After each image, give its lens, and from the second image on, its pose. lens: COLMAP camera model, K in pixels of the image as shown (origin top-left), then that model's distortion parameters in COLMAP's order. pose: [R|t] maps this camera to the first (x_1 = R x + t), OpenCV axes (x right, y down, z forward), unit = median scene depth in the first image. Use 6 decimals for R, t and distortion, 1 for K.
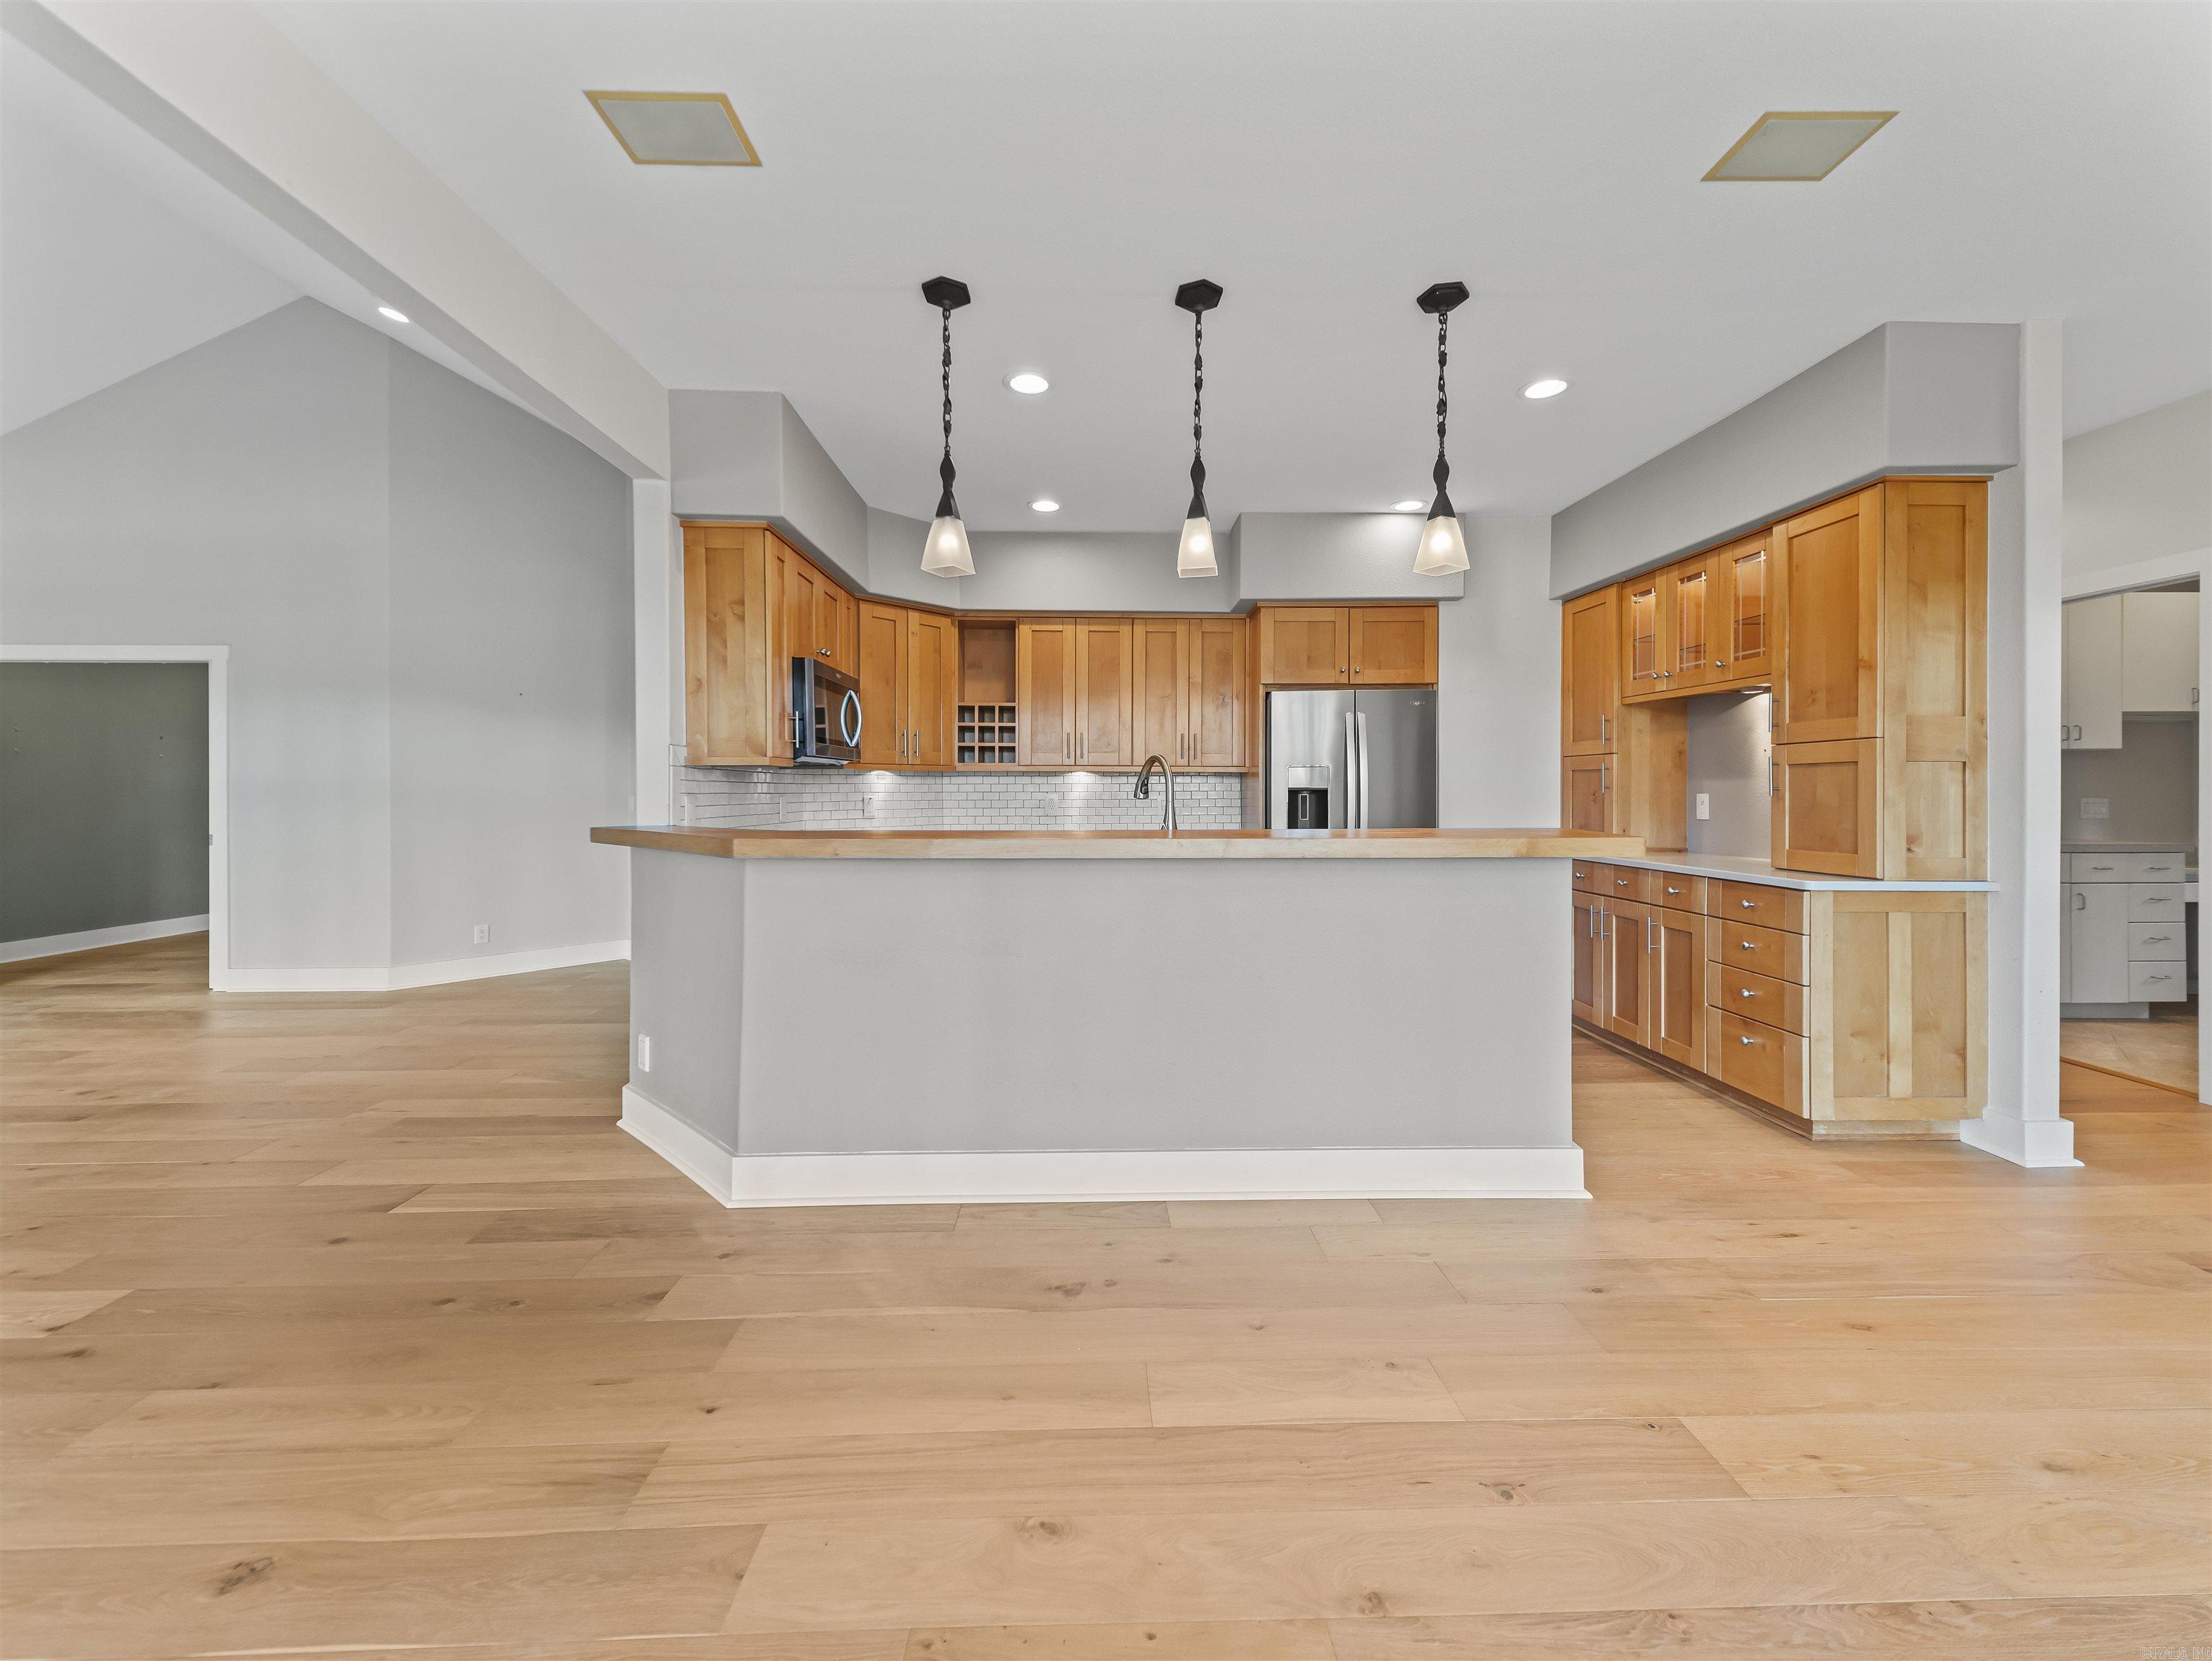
lens RADIAL K [[856.0, 0, 1096.8], [0, 856.0, 792.1], [0, 0, 1]] dist [0.023093, -0.005888]
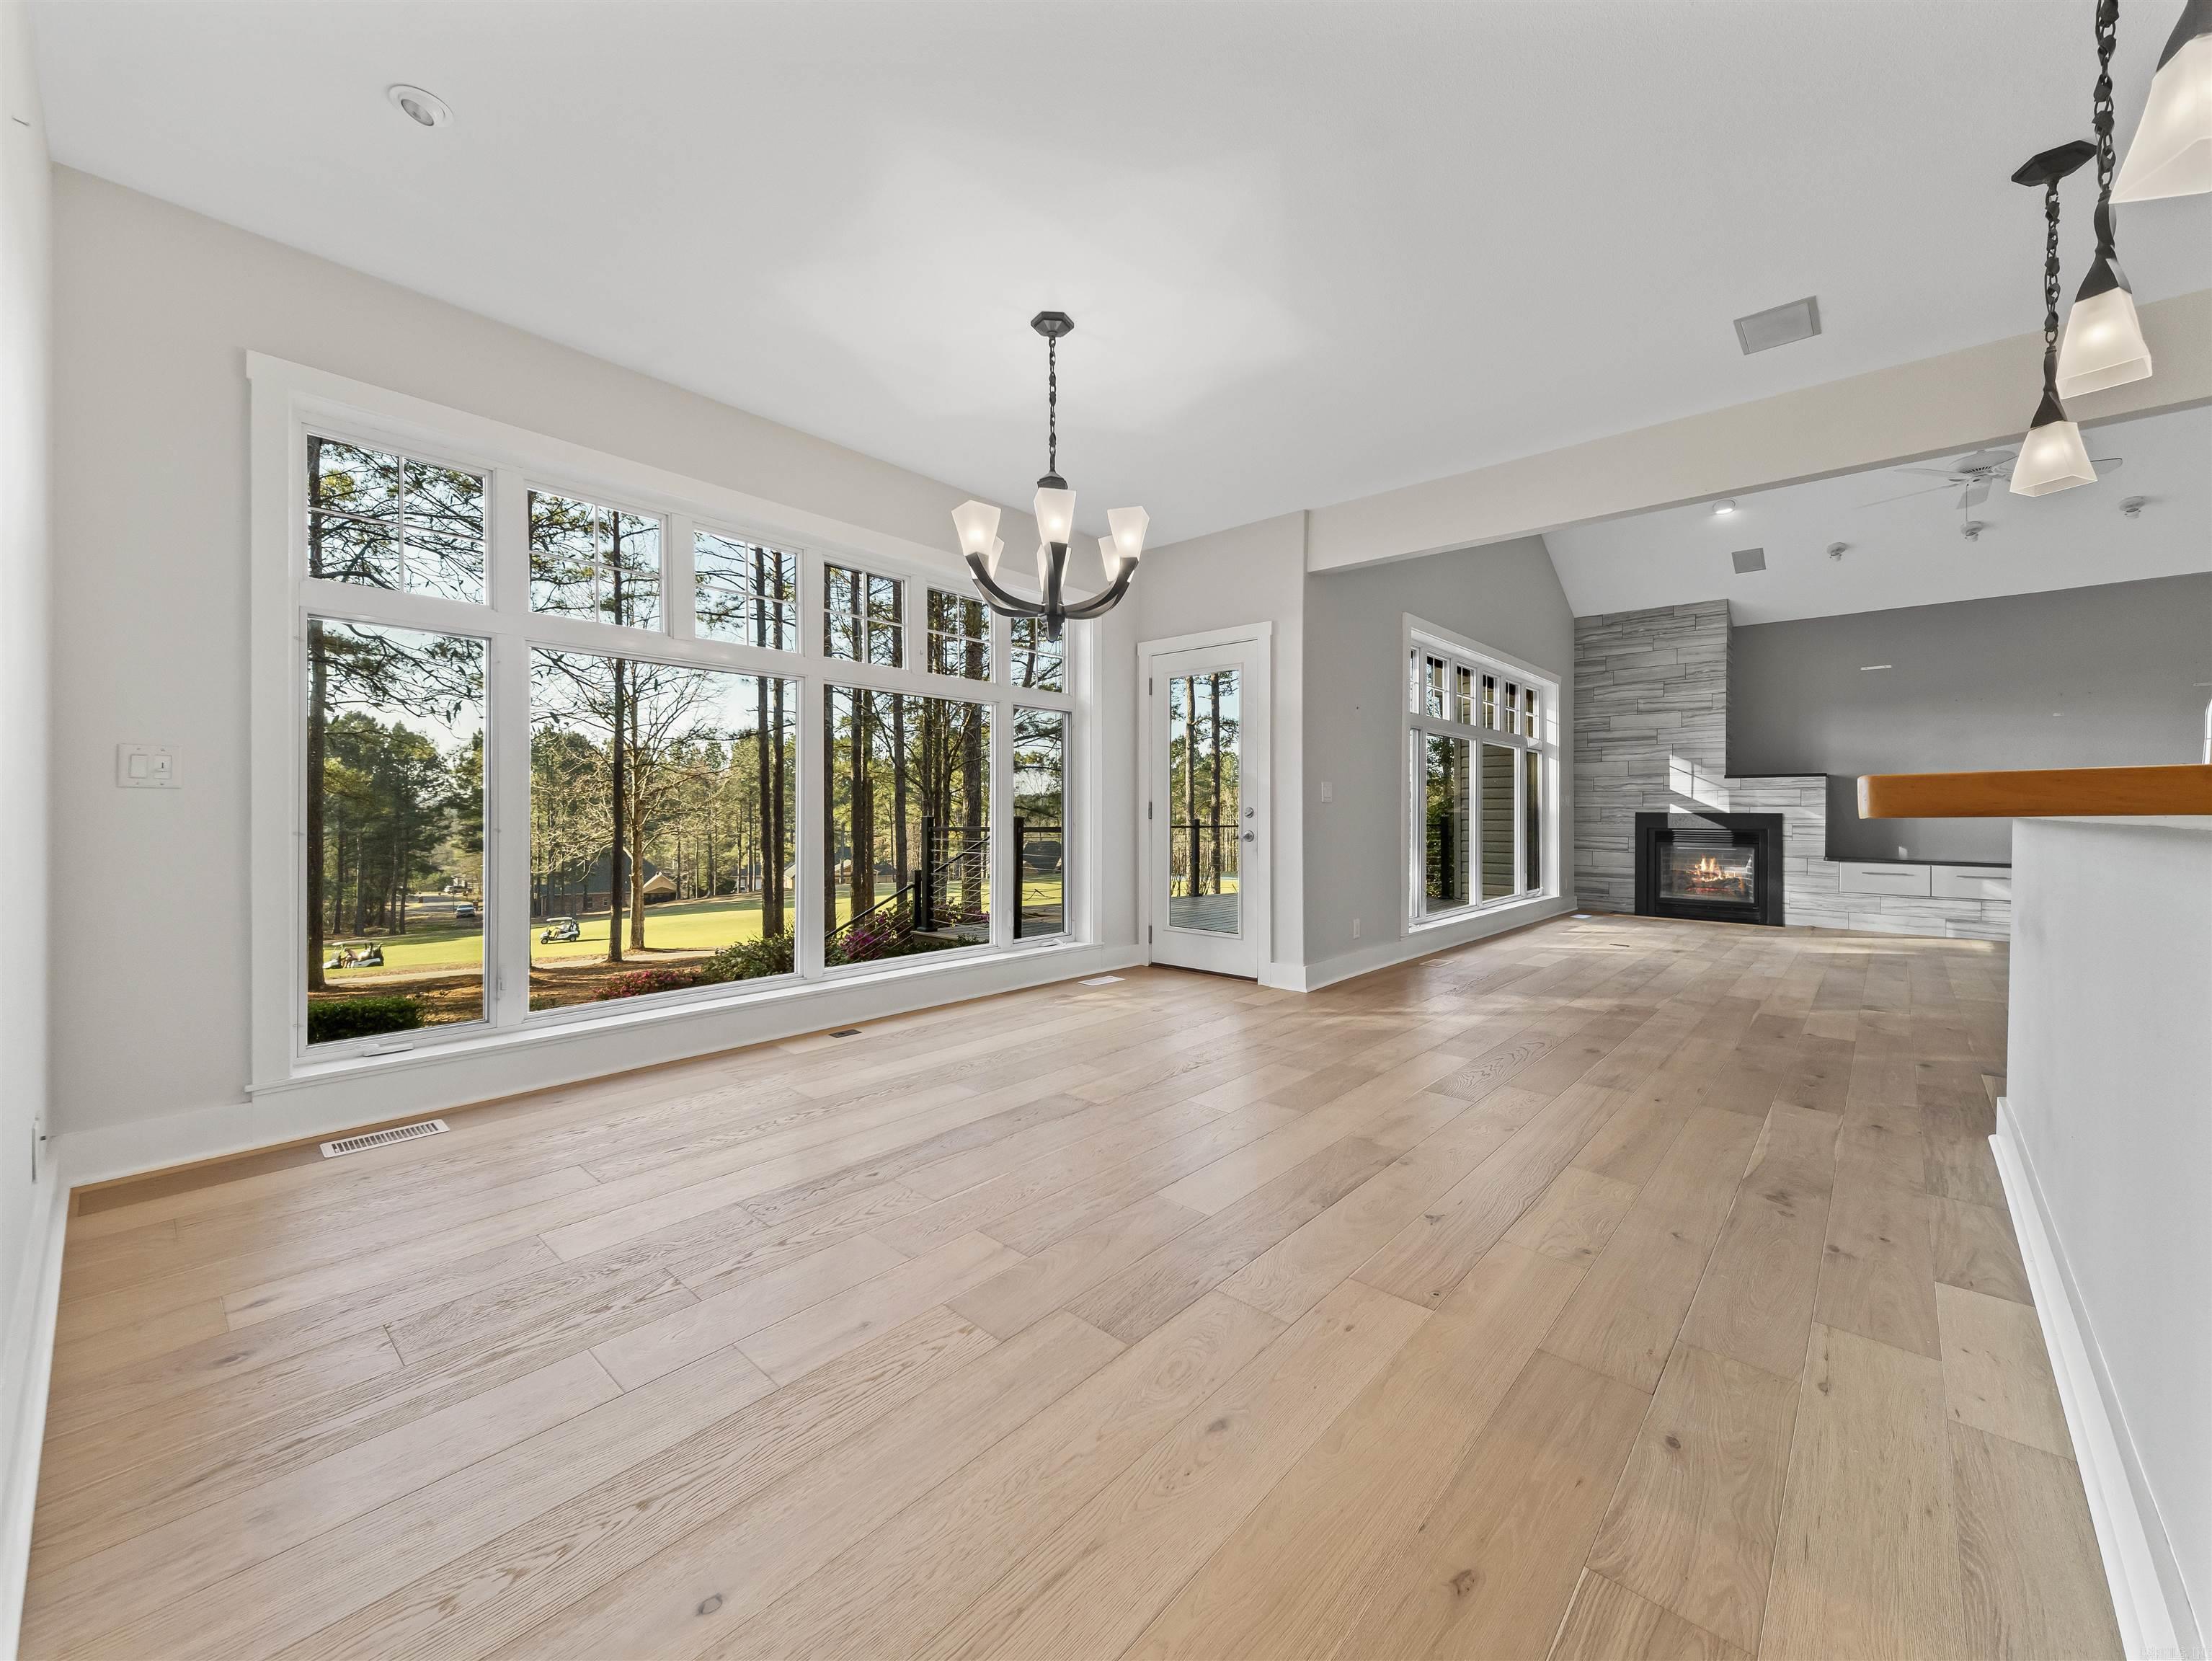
lens RADIAL K [[856.0, 0, 1100.1], [0, 856.0, 809.4], [0, 0, 1]] dist [0.023093, -0.005888]
pose [[-0.694763, 0.000897, -0.719238, 0.843689], [0.000476, 1.000000, 0.000787, 0.045325], [0.719239, 0.000205, -0.694763, 0.702011]]
